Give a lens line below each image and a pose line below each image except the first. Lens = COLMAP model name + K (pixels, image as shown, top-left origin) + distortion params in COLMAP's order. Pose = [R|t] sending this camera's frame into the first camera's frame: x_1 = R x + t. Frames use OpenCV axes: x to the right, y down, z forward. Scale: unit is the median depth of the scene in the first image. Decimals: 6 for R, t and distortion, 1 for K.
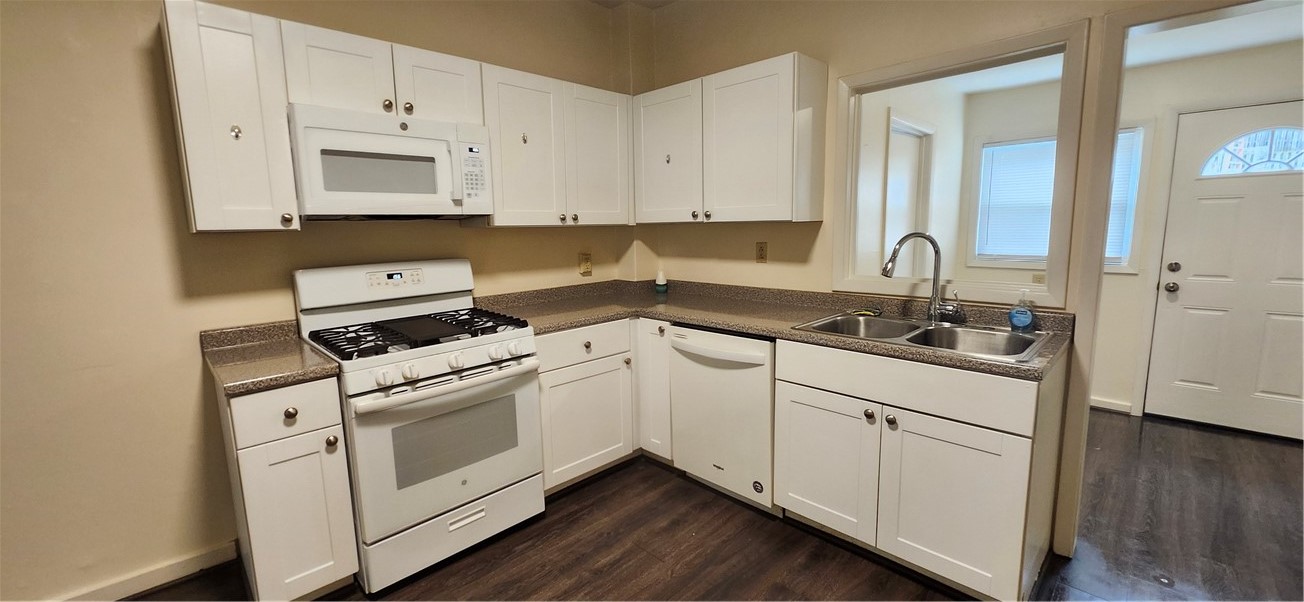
lens RADIAL K [[515.3, 0, 646.4], [0, 515.3, 299.4], [0, 0, 1]] dist [-0.003694, 0.000033]
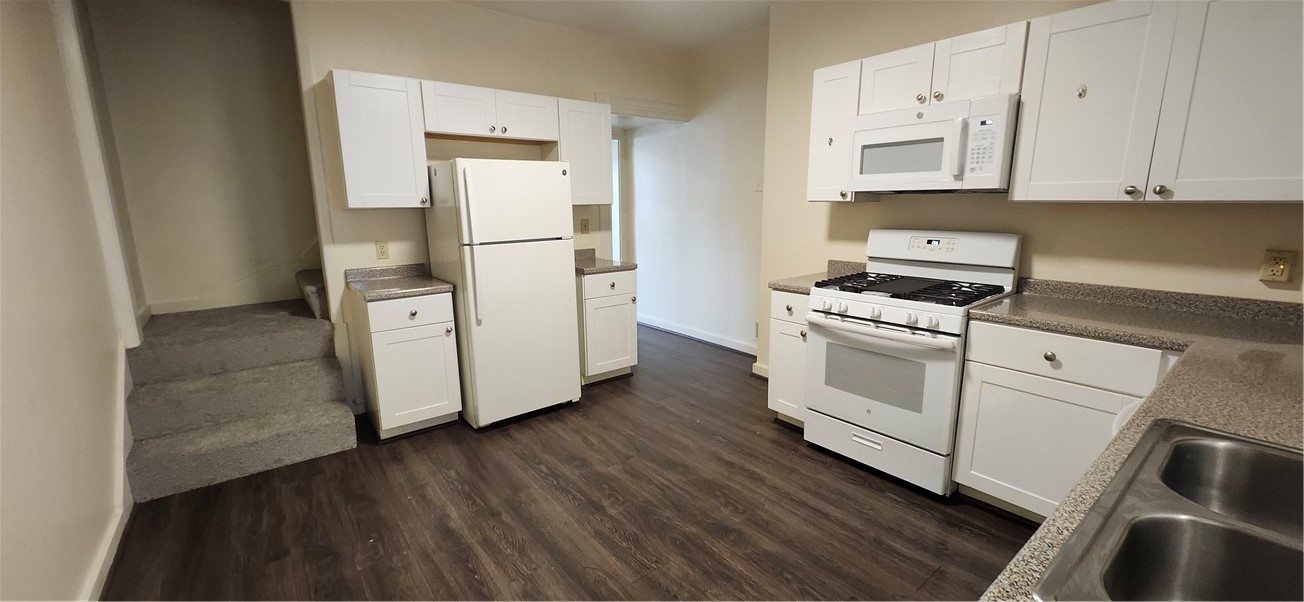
lens RADIAL K [[515.3, 0, 655.4], [0, 515.3, 304.0], [0, 0, 1]] dist [-0.003694, 0.000033]
pose [[-0.111887, 0.213624, -0.970488, 0.761802], [-0.136589, 0.964044, 0.227952, -0.092165], [0.984289, 0.158063, -0.078685, 0.503929]]
